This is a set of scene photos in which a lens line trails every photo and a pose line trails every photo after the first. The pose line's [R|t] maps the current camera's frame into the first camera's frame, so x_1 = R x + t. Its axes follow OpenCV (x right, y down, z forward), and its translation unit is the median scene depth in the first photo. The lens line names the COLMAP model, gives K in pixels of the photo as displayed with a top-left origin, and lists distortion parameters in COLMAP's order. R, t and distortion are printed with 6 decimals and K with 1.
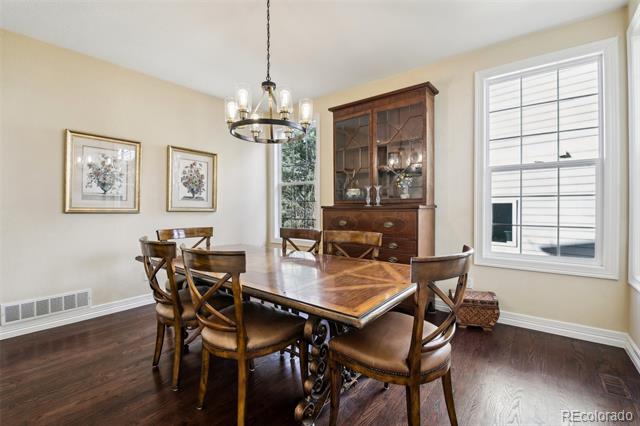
lens RADIAL K [[286.1, 0, 323.0], [0, 286.1, 209.1], [0, 0, 1]] dist [-0.004458, -0.002879]
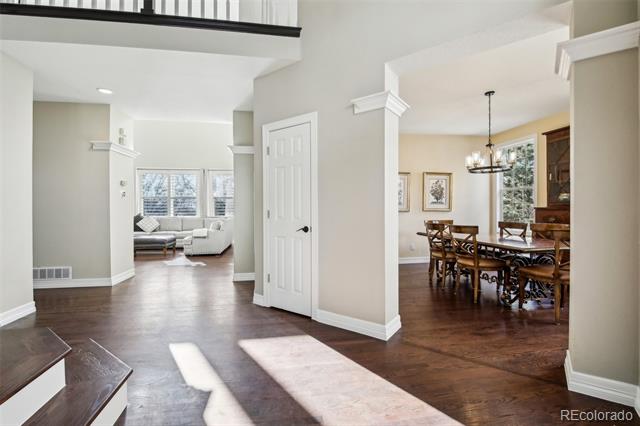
lens RADIAL K [[286.1, 0, 321.6], [0, 286.1, 212.0], [0, 0, 1]] dist [-0.004458, -0.002879]
pose [[0.745298, 0.005566, -0.666708, 0.151945], [-0.000862, 0.999972, 0.007384, 0.002990], [0.666731, -0.004929, 0.745282, -0.725989]]
